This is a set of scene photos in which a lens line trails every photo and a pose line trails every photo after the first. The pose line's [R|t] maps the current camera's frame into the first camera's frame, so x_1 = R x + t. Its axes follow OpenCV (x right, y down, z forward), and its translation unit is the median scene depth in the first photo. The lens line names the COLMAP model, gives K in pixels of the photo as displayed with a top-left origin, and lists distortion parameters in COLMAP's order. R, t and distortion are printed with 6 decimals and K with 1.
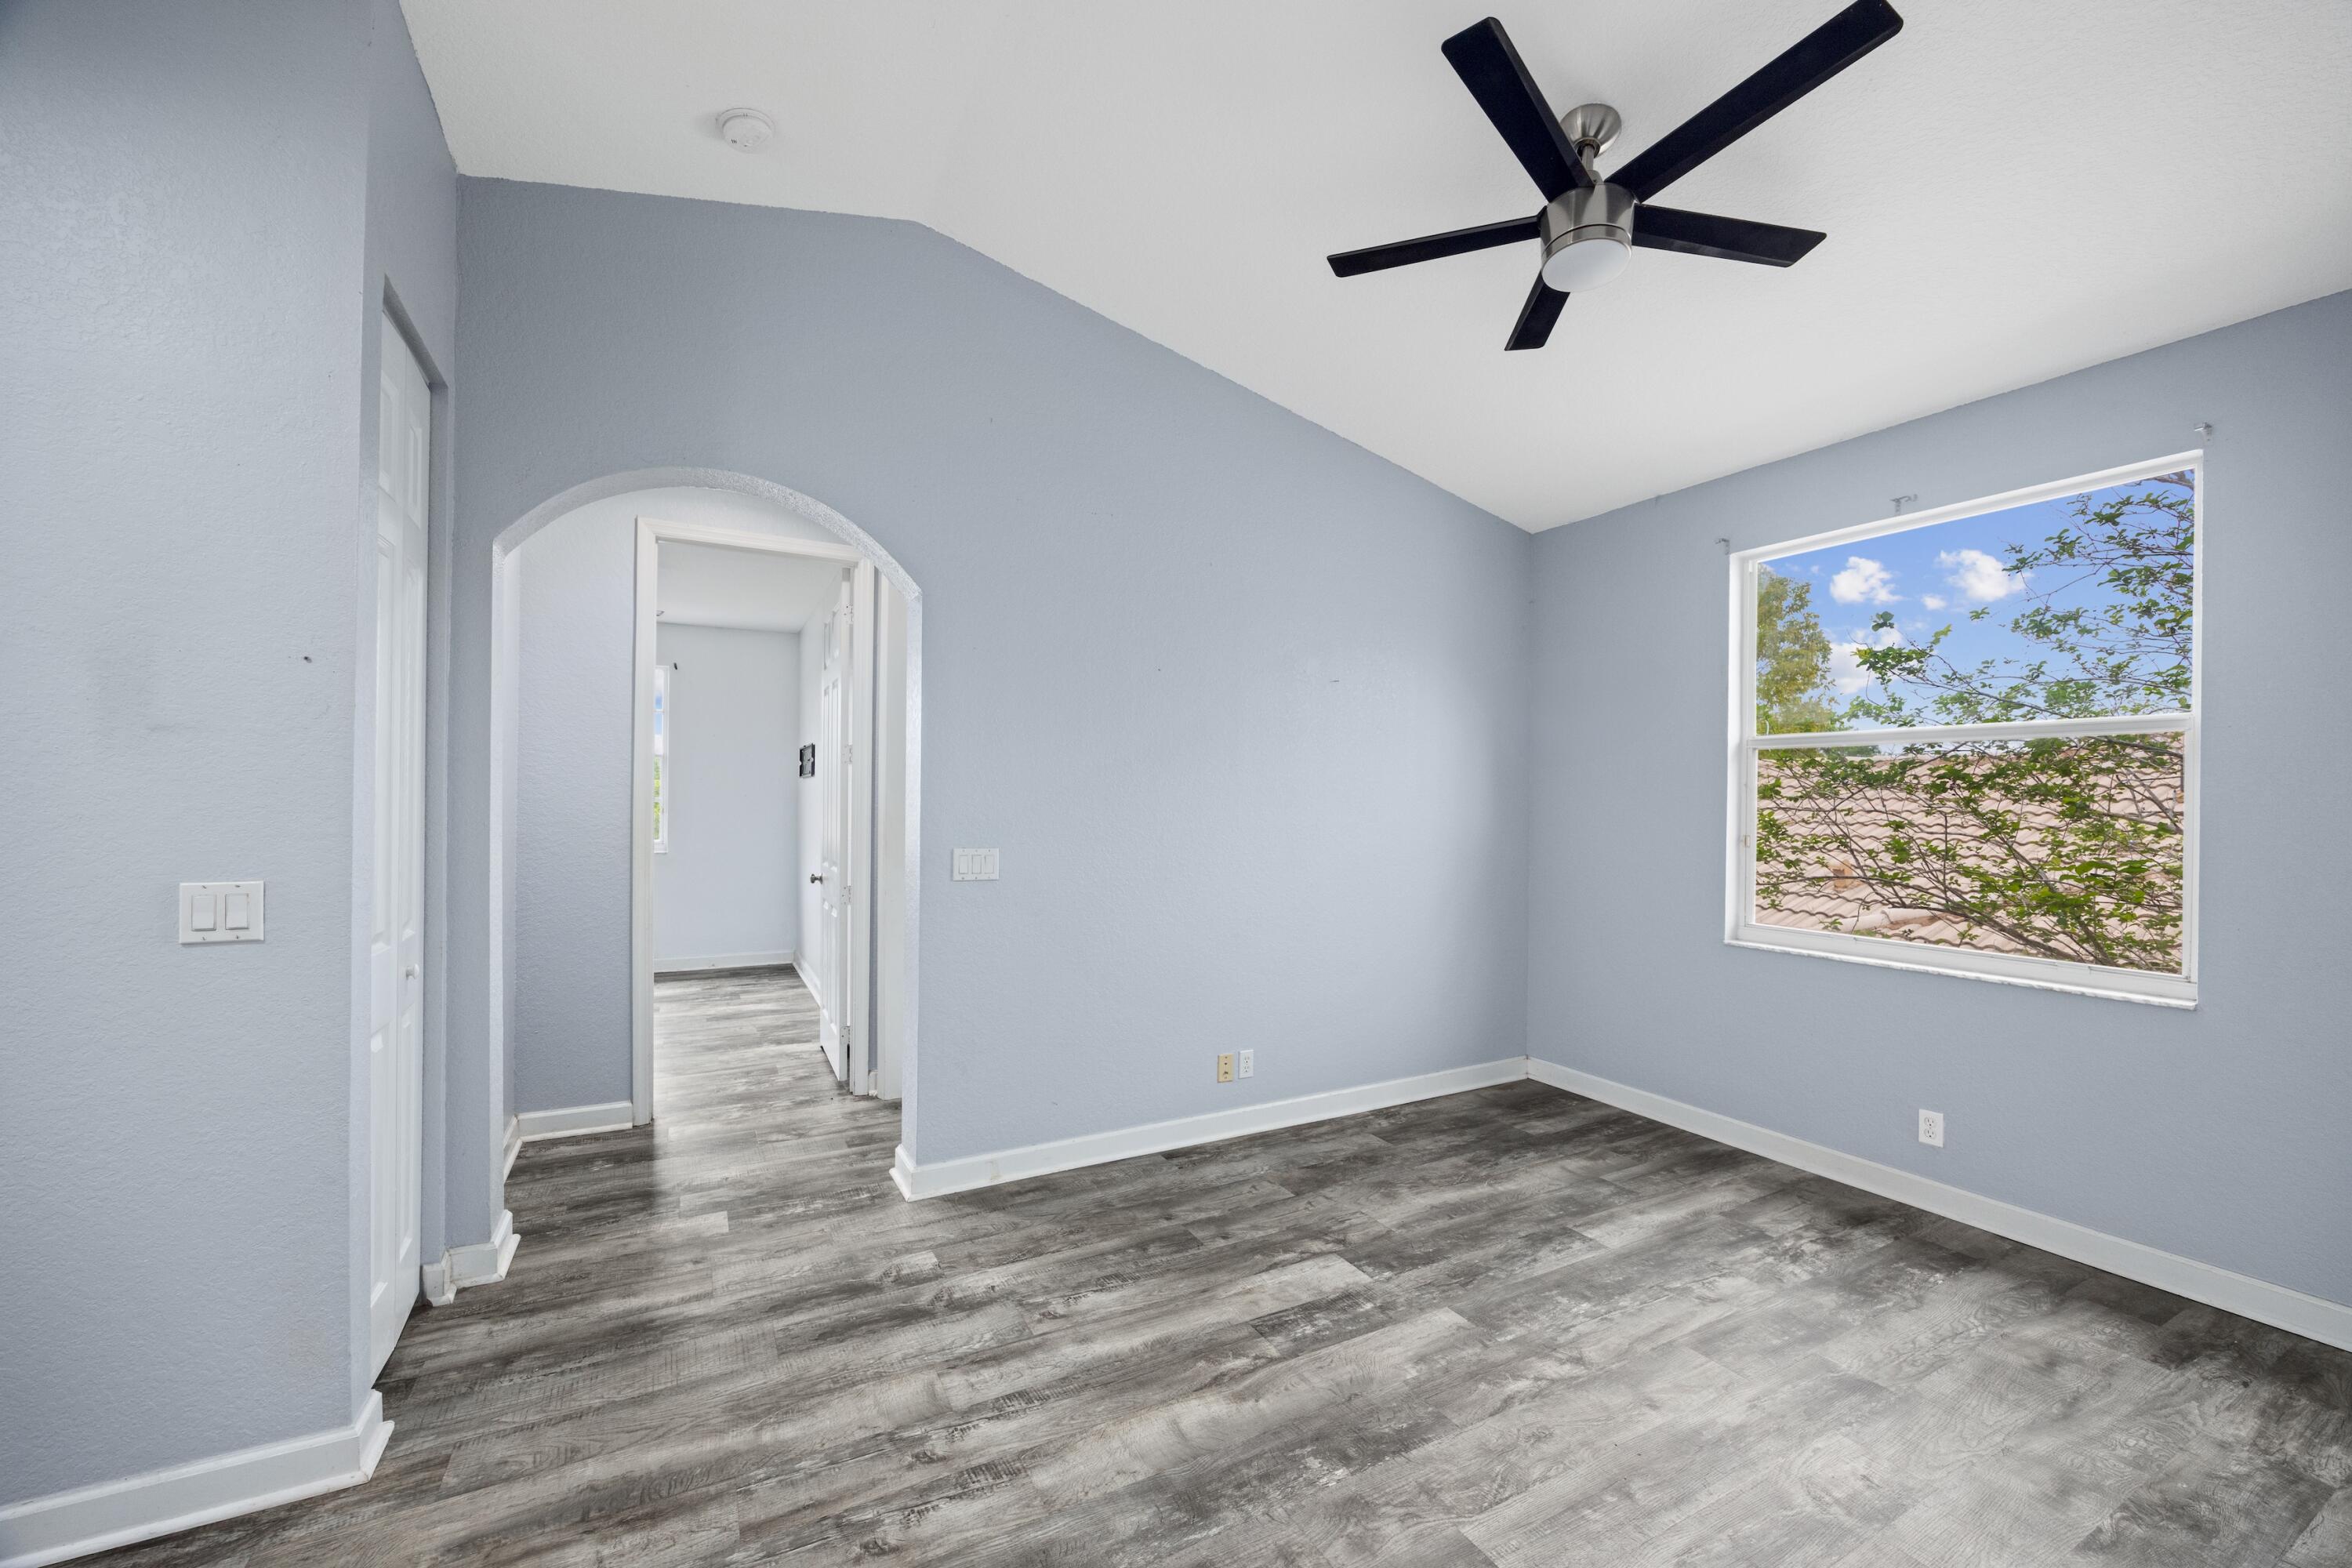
lens RADIAL K [[921.0, 0, 1182.9], [0, 921.0, 793.8], [0, 0, 1]] dist [-0.005397, -0.000798]
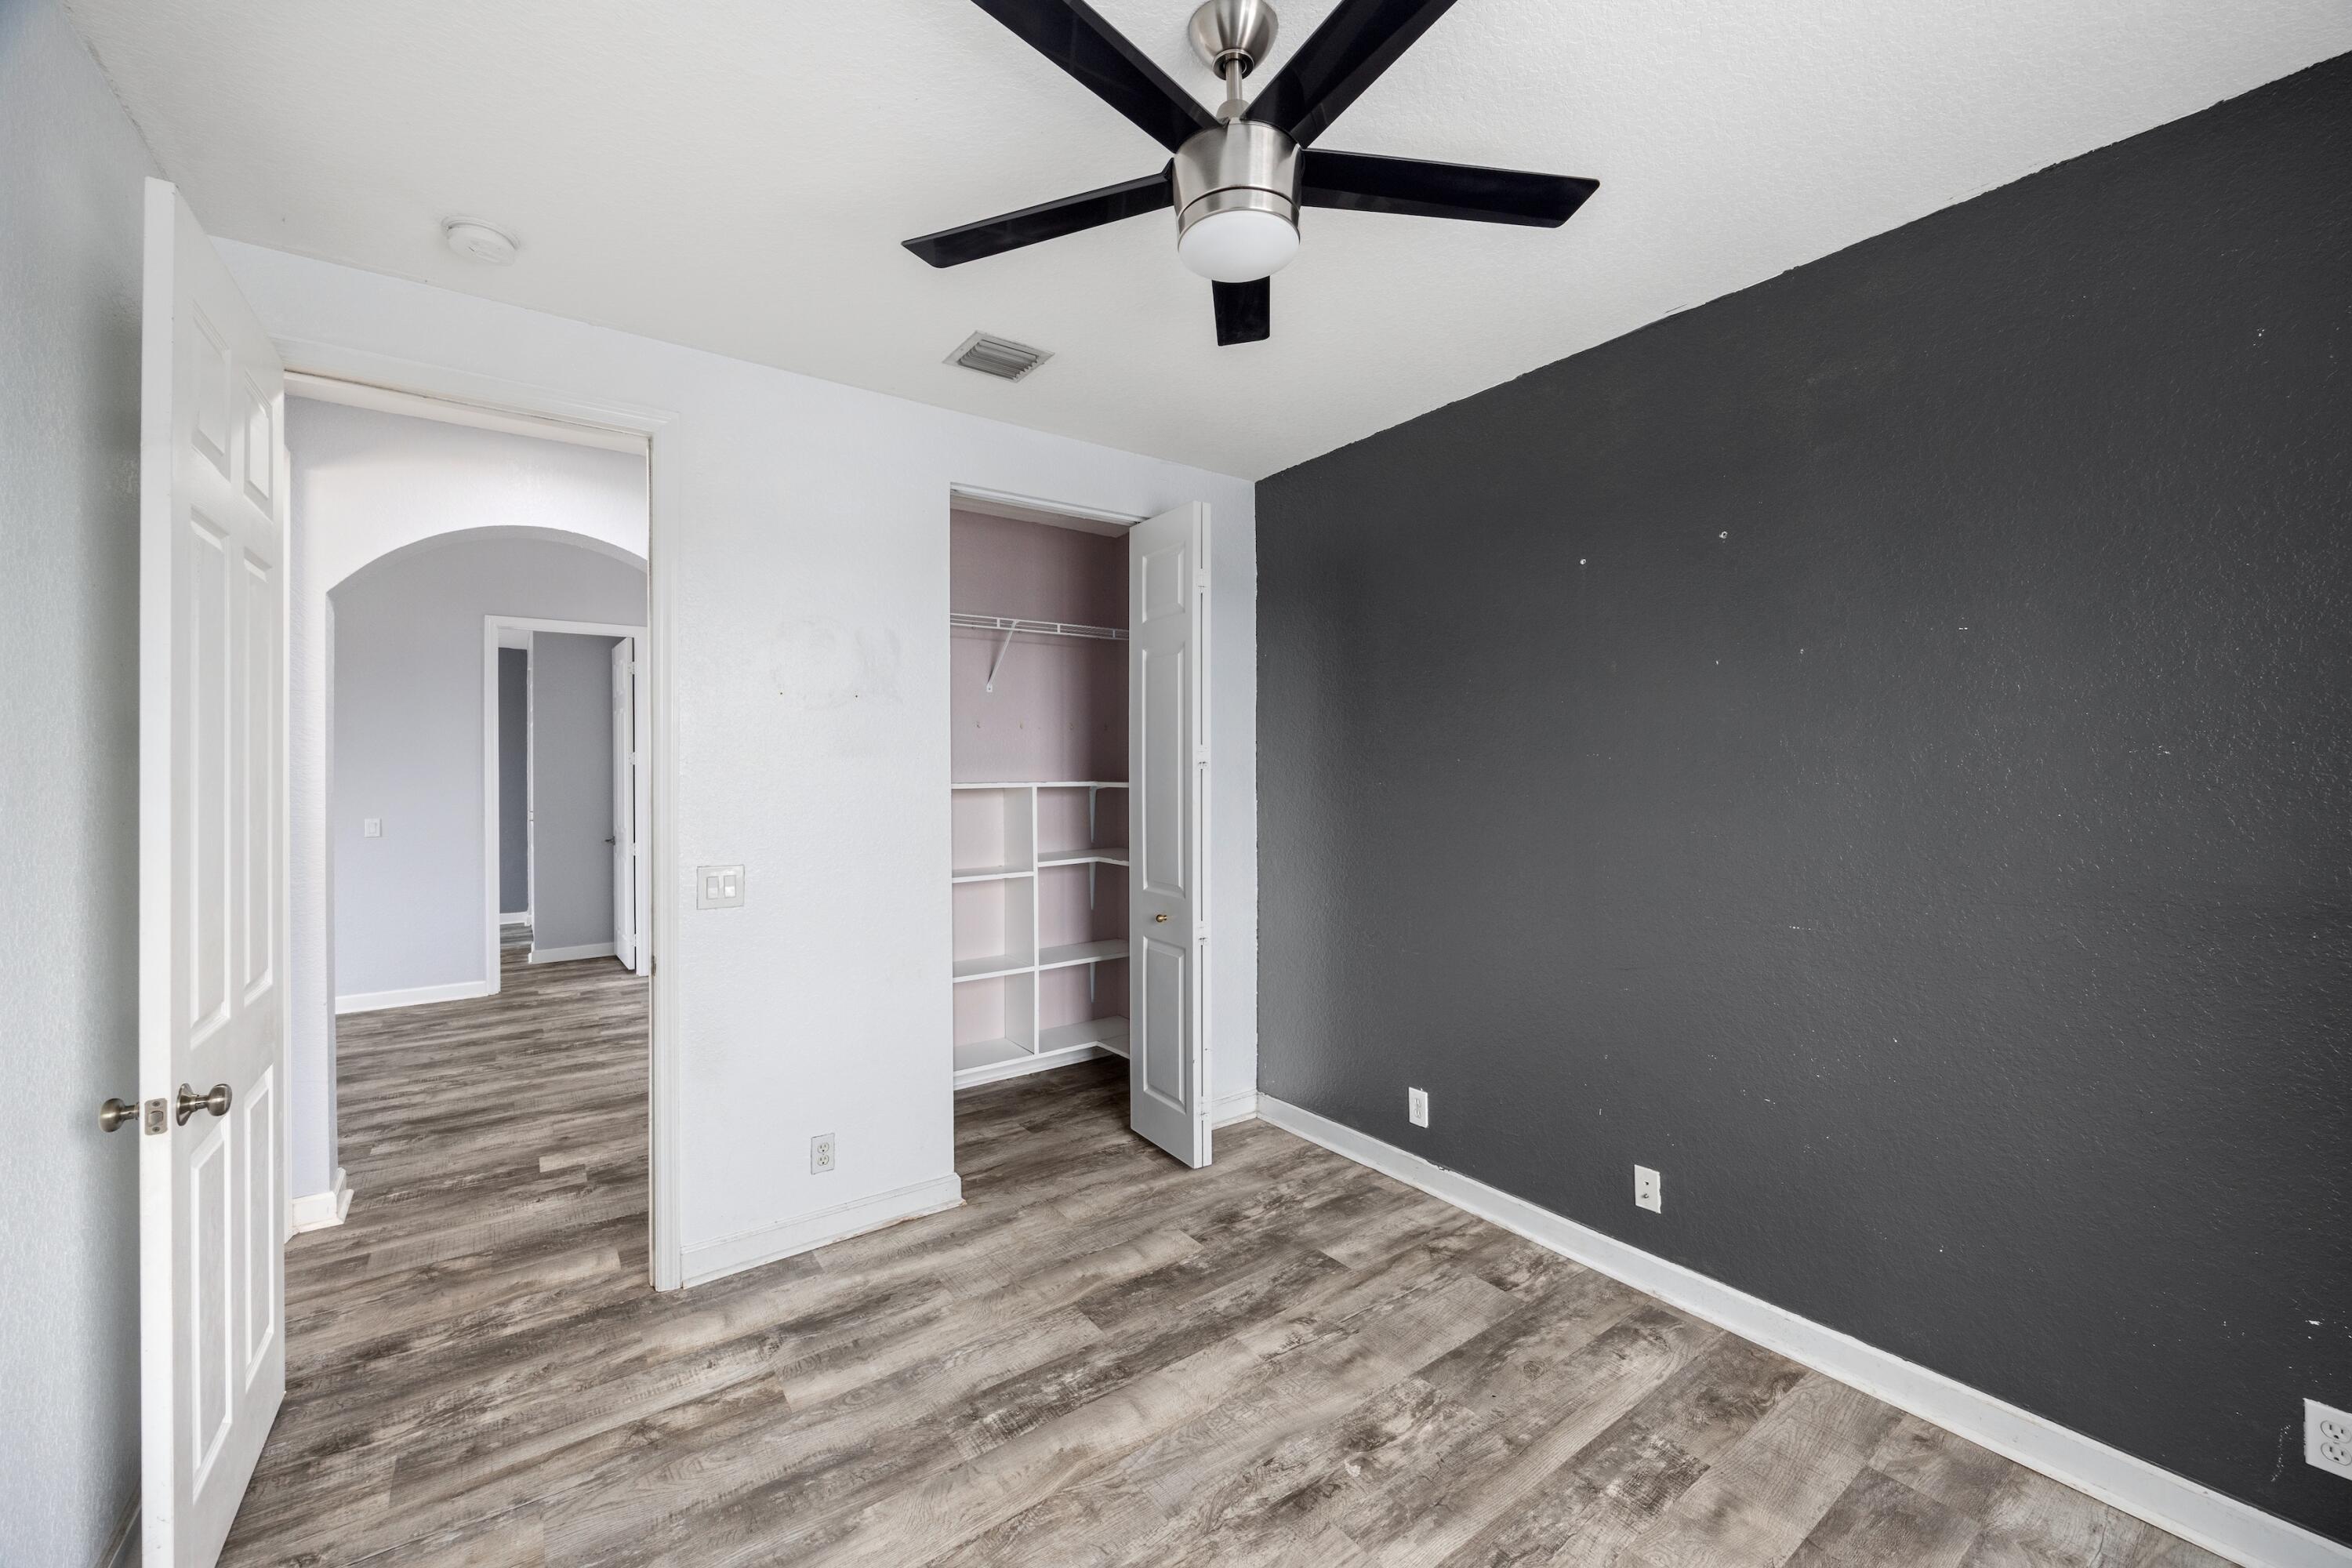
lens RADIAL K [[921.0, 0, 1192.7], [0, 921.0, 771.2], [0, 0, 1]] dist [-0.005397, -0.000798]
pose [[-0.990197, 0.005541, -0.139566, -1.317523], [0.005475, 0.999985, 0.000858, -0.040826], [0.139569, 0.000086, -0.990212, 2.583303]]
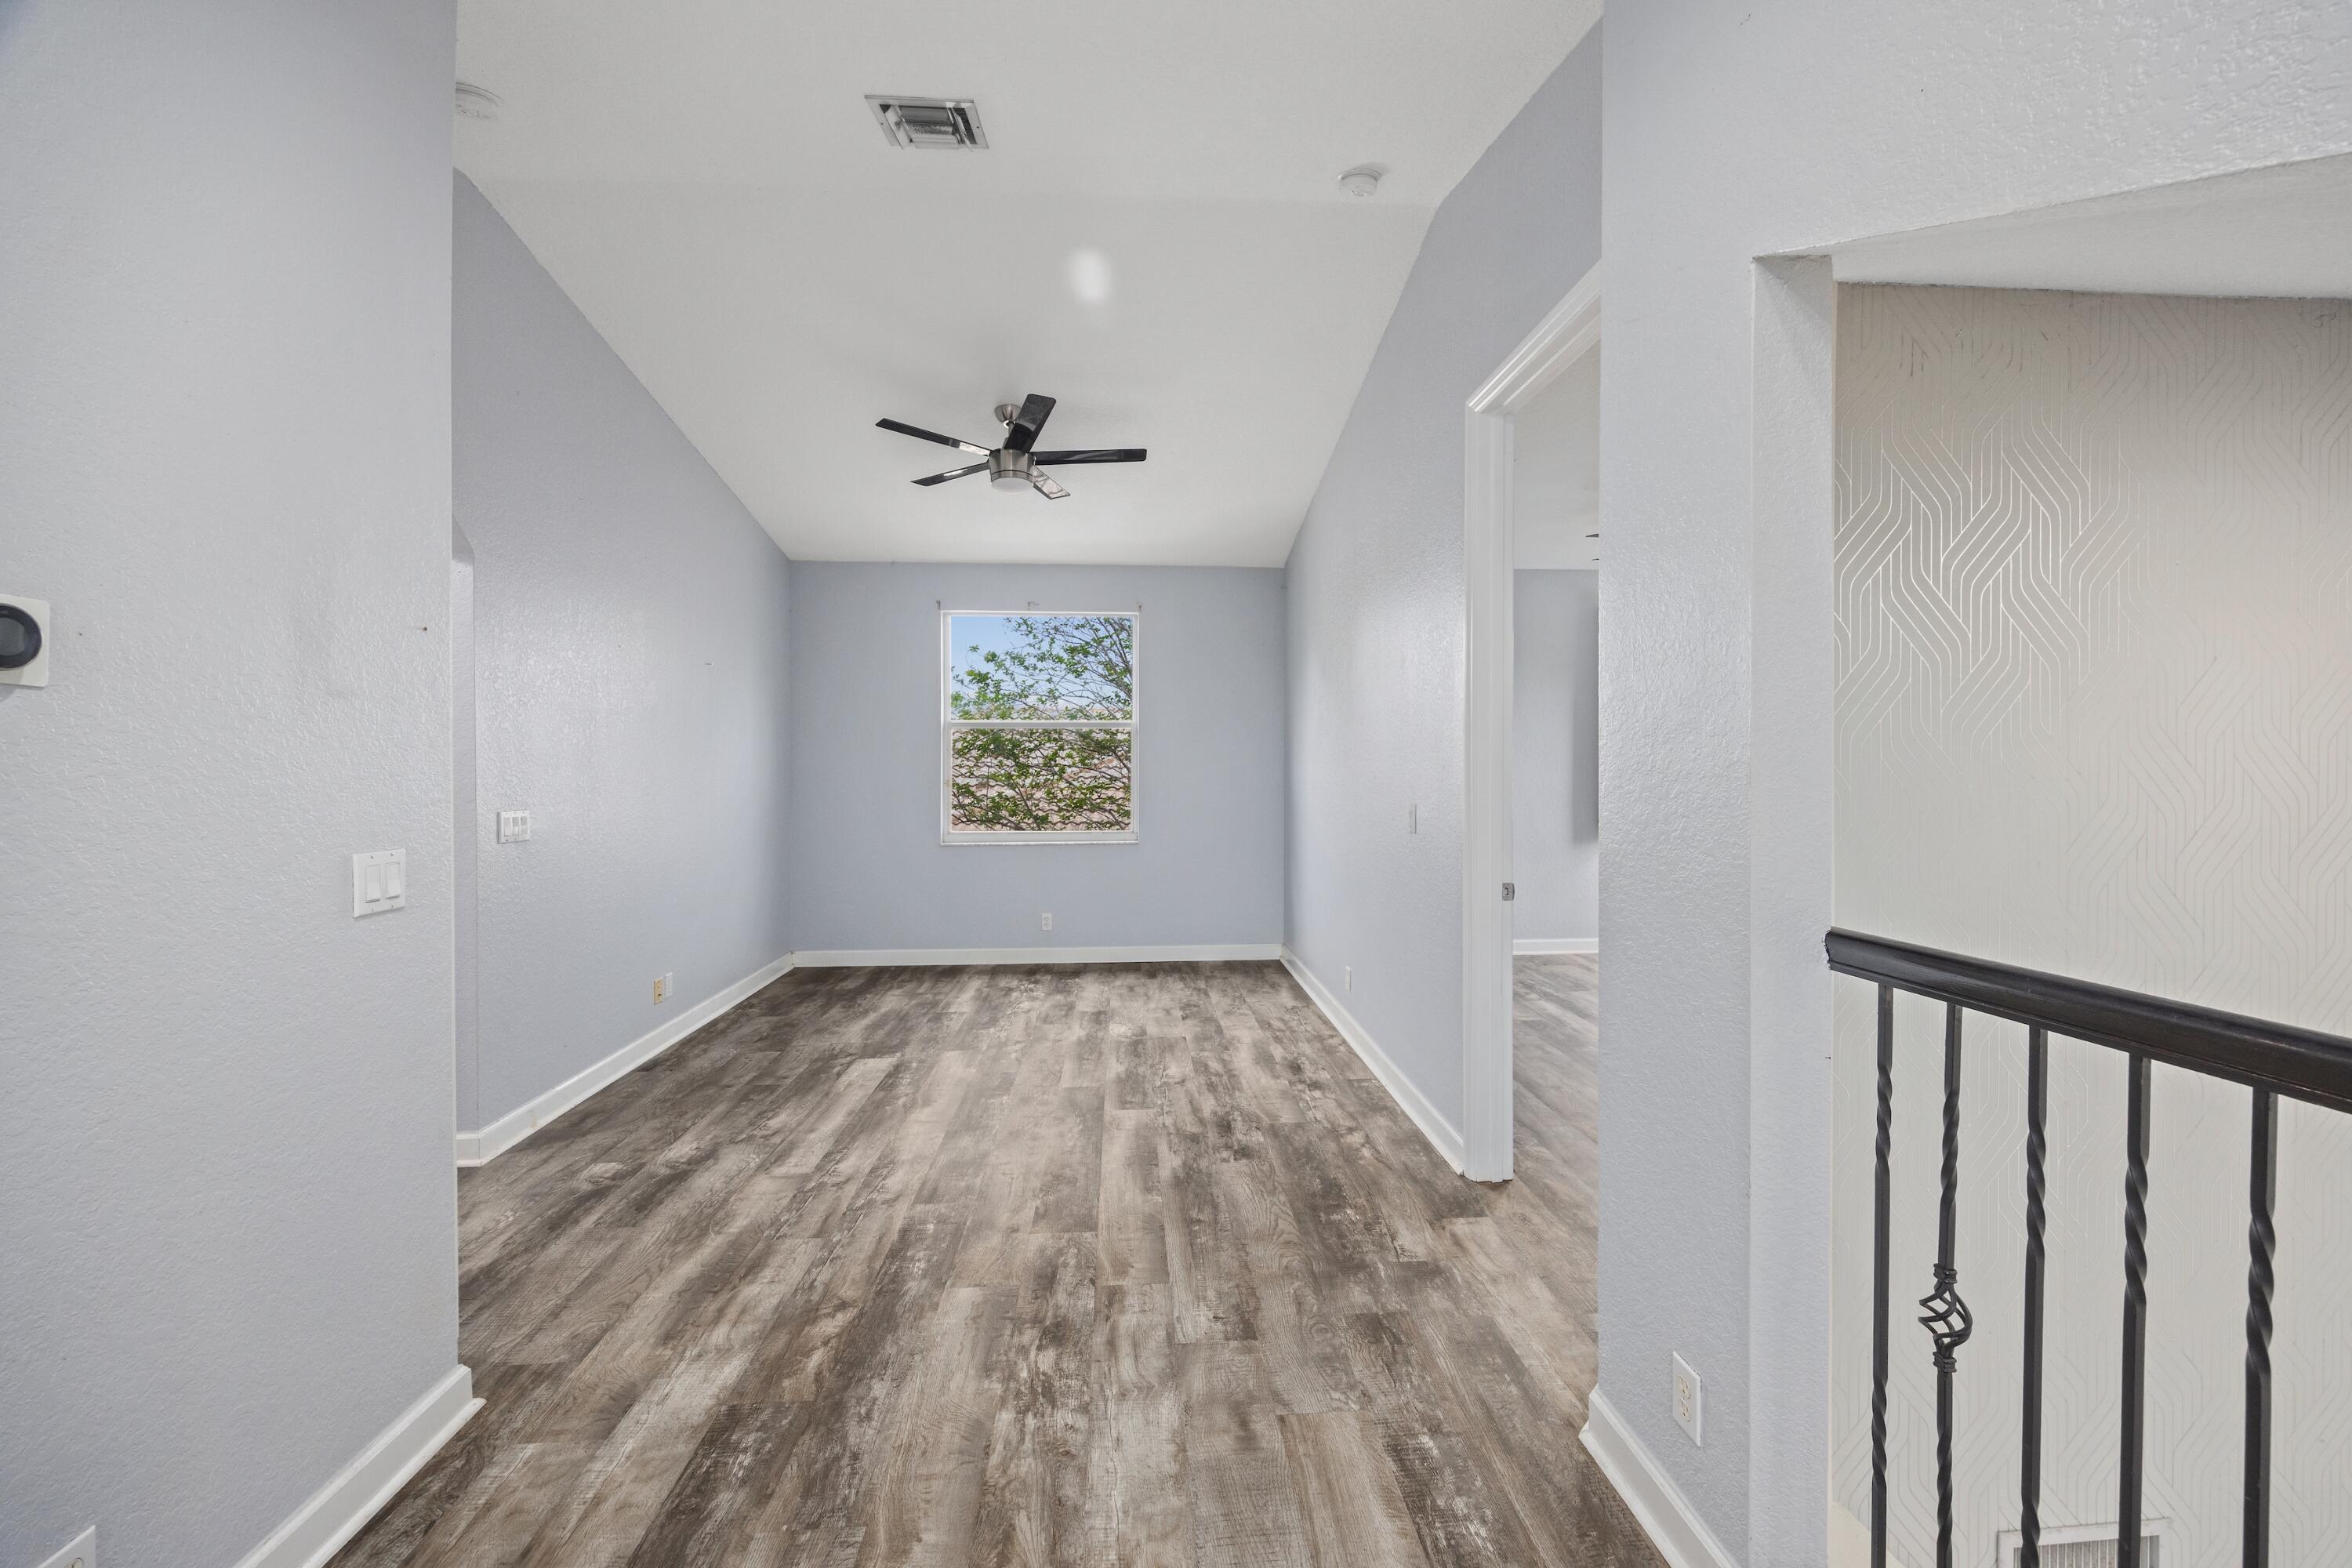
lens RADIAL K [[921.0, 0, 1175.7], [0, 921.0, 768.8], [0, 0, 1]] dist [-0.005397, -0.000798]
pose [[0.424536, -0.015813, 0.905273, -1.042735], [0.001902, 0.999861, 0.016573, -0.004951], [-0.905409, -0.005314, 0.424507, -0.128336]]
